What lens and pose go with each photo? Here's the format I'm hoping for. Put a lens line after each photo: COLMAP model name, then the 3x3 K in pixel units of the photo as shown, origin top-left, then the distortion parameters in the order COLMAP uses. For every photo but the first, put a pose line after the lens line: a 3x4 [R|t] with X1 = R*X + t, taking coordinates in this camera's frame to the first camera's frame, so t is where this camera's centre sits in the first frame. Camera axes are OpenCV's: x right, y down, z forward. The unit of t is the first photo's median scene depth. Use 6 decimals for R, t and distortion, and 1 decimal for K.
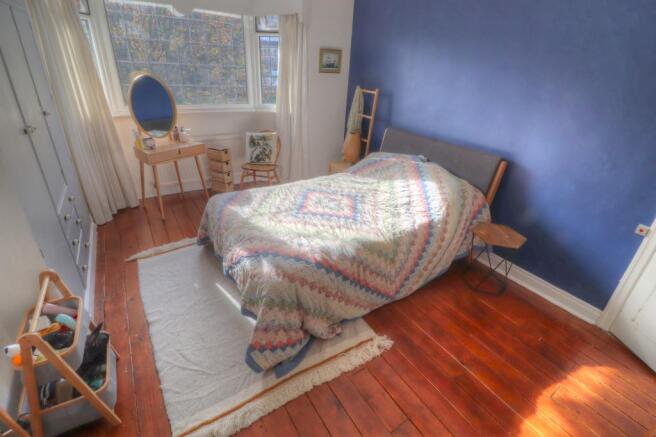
lens RADIAL K [[303.2, 0, 335.6], [0, 303.2, 216.5], [0, 0, 1]] dist [-0.000834, -0.000314]
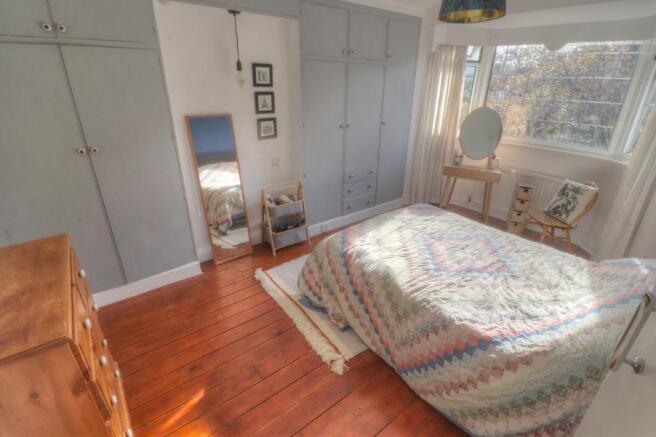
lens RADIAL K [[303.2, 0, 335.6], [0, 303.2, 216.5], [0, 0, 1]] dist [-0.000834, -0.000314]
pose [[0.080149, 0.355466, -0.931247, 0.748423], [-0.462748, 0.840745, 0.281093, -0.213863], [0.882859, 0.408403, 0.231876, 0.476183]]
